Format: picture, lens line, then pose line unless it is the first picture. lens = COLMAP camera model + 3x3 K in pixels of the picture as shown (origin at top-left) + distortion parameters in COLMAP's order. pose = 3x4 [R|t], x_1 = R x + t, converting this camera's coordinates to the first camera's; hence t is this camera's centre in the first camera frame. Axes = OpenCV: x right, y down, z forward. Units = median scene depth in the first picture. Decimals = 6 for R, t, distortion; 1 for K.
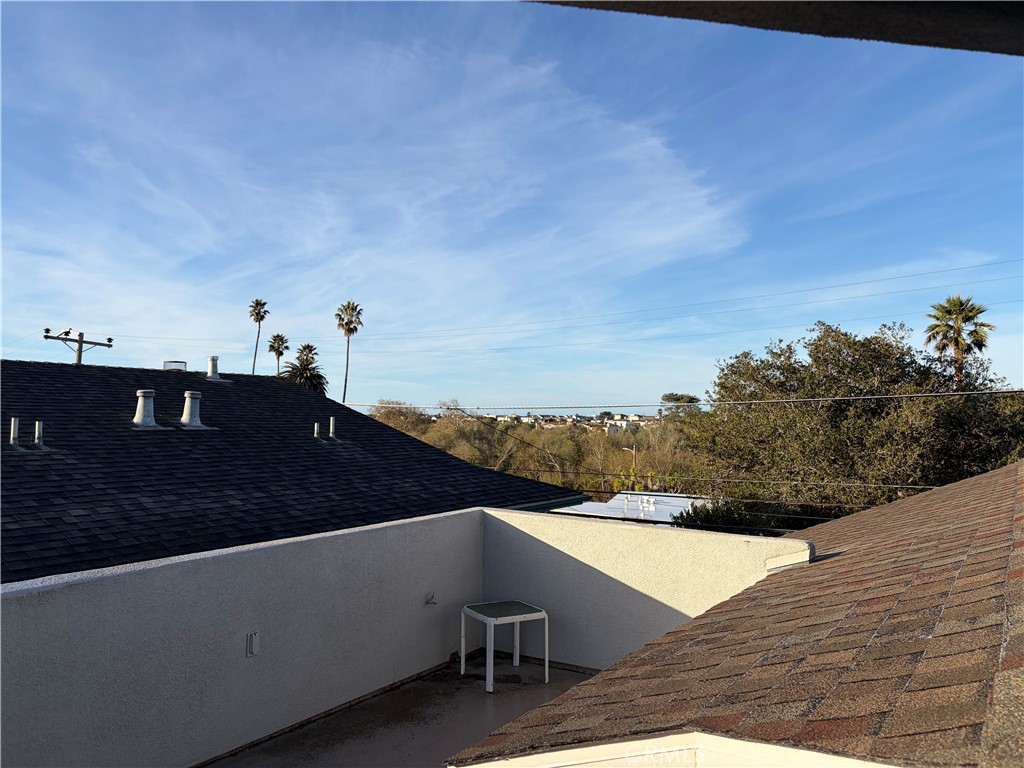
lens RADIAL K [[769.3, 0, 514.1], [0, 769.3, 388.0], [0, 0, 1]] dist [0.031410, -0.005798]
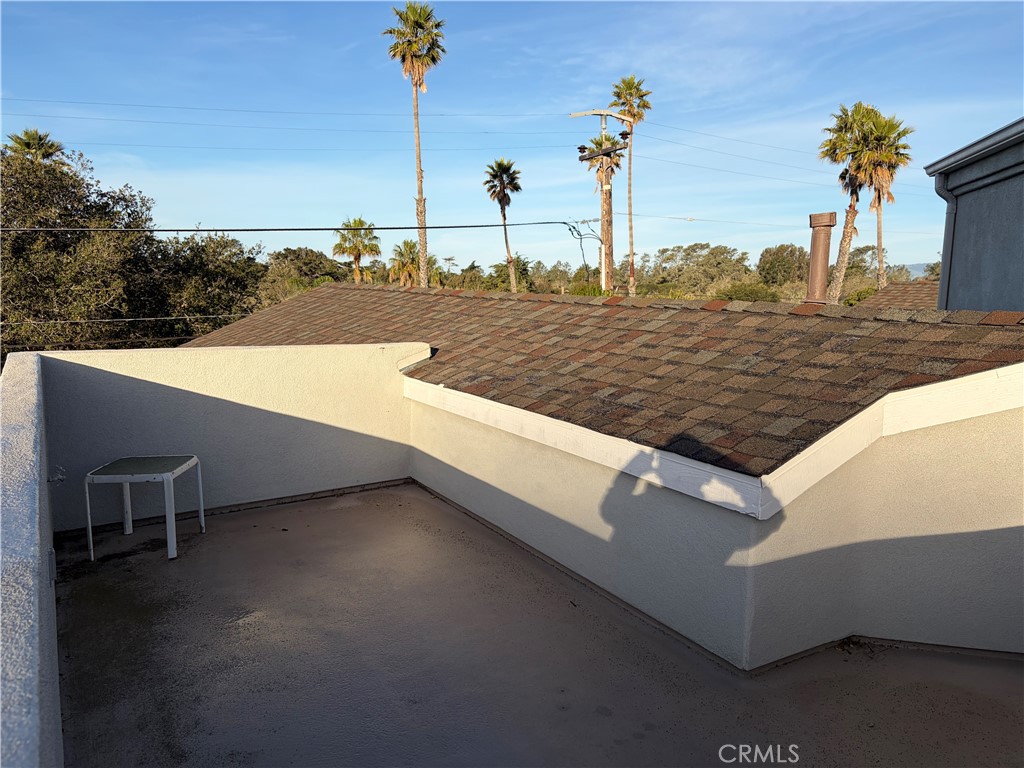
lens RADIAL K [[778.1, 0, 512.0], [0, 778.1, 384.0], [0, 0, 1]] dist [-0.009664, -0.007972]
pose [[0.433285, -0.127904, 0.892135, -0.151651], [-0.047807, 0.985223, 0.164469, 0.014132], [-0.899988, -0.113912, 0.420767, 0.088046]]
